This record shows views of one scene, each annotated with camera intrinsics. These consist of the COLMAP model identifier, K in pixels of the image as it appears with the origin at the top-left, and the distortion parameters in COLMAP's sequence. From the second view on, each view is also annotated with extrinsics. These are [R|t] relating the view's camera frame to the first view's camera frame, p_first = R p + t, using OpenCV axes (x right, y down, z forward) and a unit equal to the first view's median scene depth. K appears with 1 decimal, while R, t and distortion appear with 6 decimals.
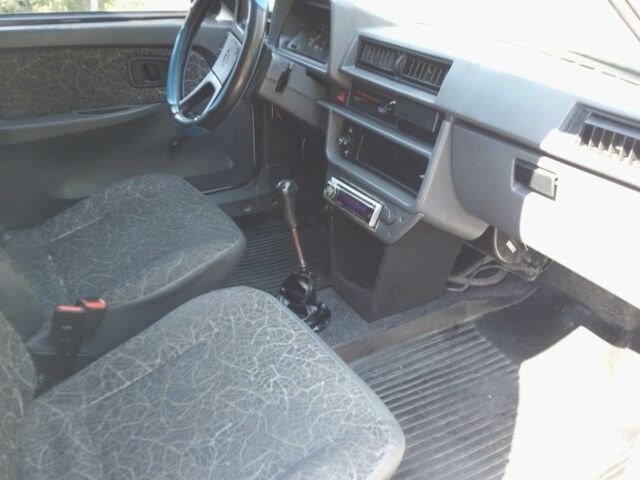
lens RADIAL K [[602.7, 0, 318.0], [0, 602.7, 247.3], [0, 0, 1]] dist [0.087271, -0.142880]
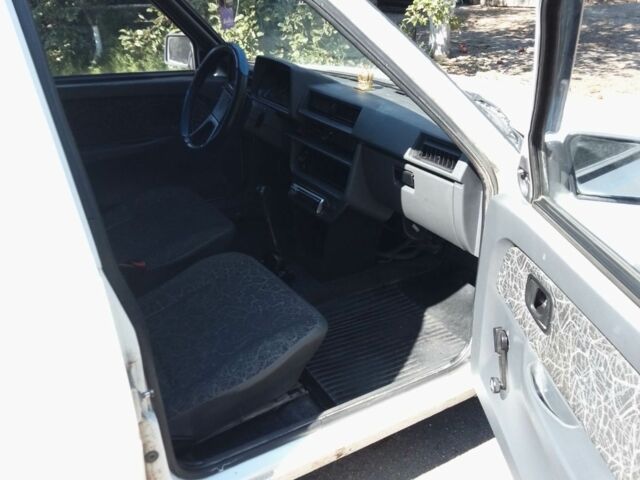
lens RADIAL K [[602.7, 0, 318.0], [0, 602.7, 247.3], [0, 0, 1]] dist [0.087271, -0.142880]
pose [[0.999808, -0.017451, 0.008921, 0.070434], [0.017850, 0.998745, -0.046802, 0.118101], [-0.008093, 0.046952, 0.998864, -0.503027]]
